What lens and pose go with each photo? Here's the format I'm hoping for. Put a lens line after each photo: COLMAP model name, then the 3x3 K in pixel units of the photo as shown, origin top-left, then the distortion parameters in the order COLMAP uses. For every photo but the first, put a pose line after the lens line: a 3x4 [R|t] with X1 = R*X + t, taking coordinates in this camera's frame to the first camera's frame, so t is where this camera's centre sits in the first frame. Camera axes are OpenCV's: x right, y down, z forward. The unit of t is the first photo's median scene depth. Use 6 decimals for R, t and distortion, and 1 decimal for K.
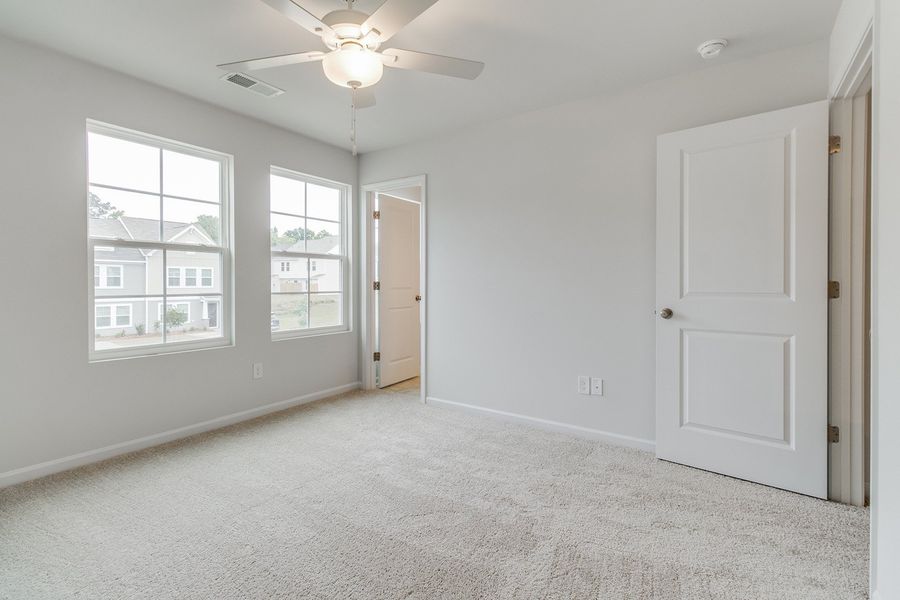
lens RADIAL K [[416.2, 0, 456.1], [0, 416.2, 282.6], [0, 0, 1]] dist [-0.001554, 0.000363]
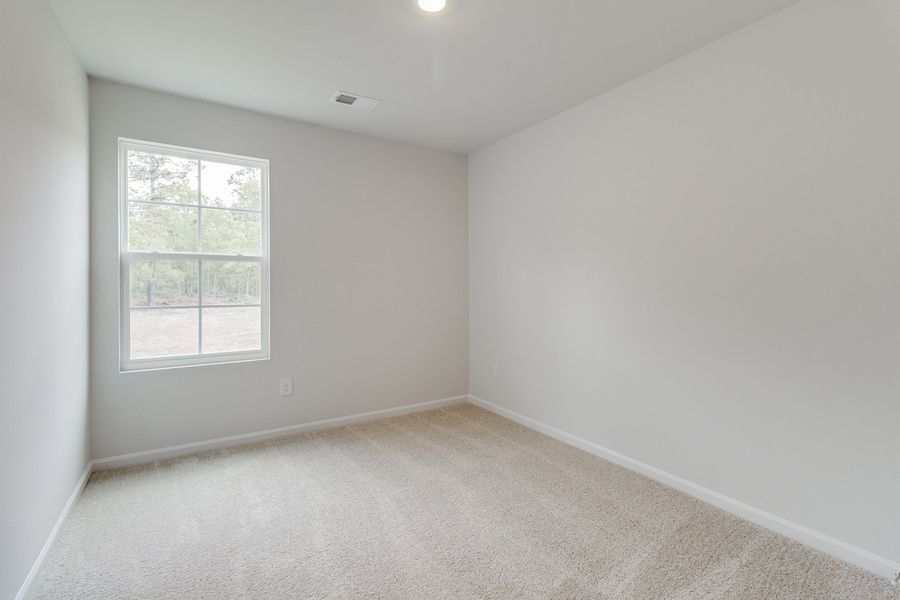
lens RADIAL K [[416.2, 0, 431.7], [0, 416.2, 290.0], [0, 0, 1]] dist [-0.001554, 0.000363]
pose [[0.921511, -0.012519, -0.388151, 0.328841], [0.012690, 0.999917, -0.002124, 0.001065], [0.388146, -0.002968, 0.921593, 0.478863]]
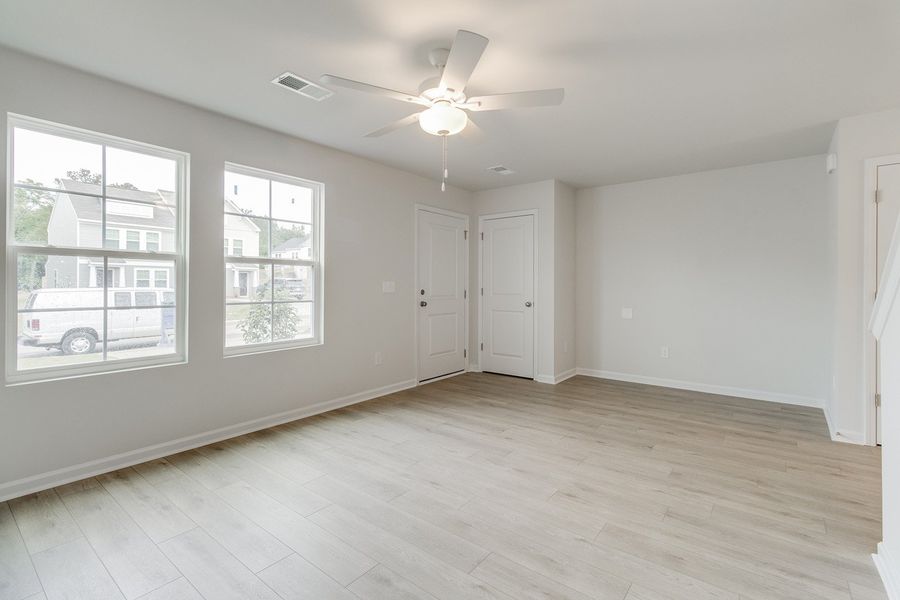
lens RADIAL K [[416.2, 0, 448.6], [0, 416.2, 285.3], [0, 0, 1]] dist [-0.001554, 0.000363]
pose [[0.998064, -0.015174, -0.060324, 0.081467], [0.014758, 0.999864, -0.007337, -0.000144], [0.060427, 0.006432, 0.998152, 0.124008]]
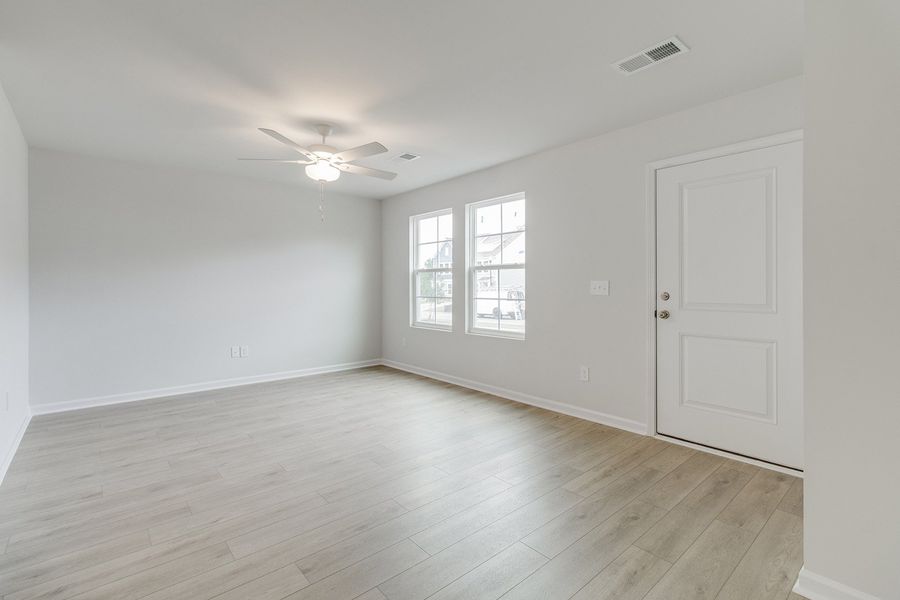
lens RADIAL K [[416.2, 0, 466.6], [0, 416.2, 284.5], [0, 0, 1]] dist [-0.001554, 0.000363]
pose [[-0.222766, -0.016838, -0.974727, 0.806141], [-0.007478, 0.999851, -0.015563, 0.002720], [0.974843, 0.003822, -0.222859, 1.189421]]
